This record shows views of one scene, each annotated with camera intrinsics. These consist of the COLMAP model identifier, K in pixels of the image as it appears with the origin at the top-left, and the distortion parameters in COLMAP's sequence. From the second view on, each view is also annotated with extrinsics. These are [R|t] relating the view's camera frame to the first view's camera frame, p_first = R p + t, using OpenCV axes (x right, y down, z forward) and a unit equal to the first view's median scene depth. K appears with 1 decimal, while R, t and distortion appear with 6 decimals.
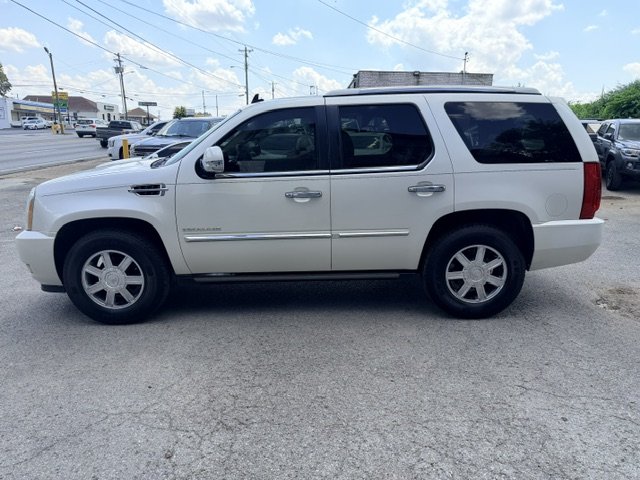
lens RADIAL K [[456.0, 0, 320.0], [0, 456.0, 240.0], [0, 0, 1]] dist [0.003442, -0.008098]
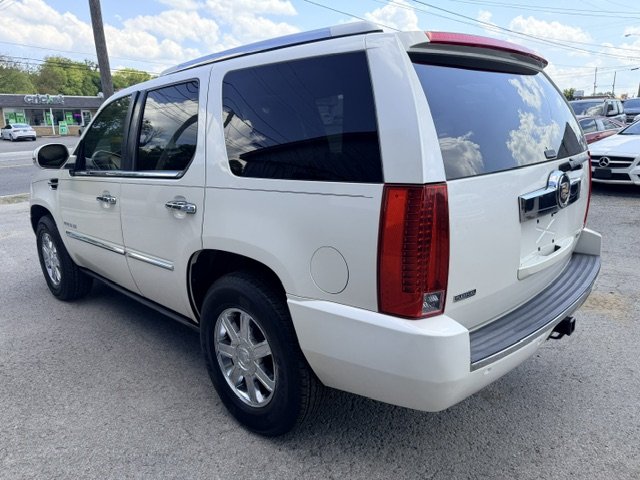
lens RADIAL K [[456.0, 0, 320.0], [0, 456.0, 240.0], [0, 0, 1]] dist [0.003442, -0.008098]
pose [[0.703252, 0.151353, -0.694643, 0.837642], [-0.131968, 0.987886, 0.081643, -0.145105], [0.698586, 0.034255, 0.714706, 0.654203]]
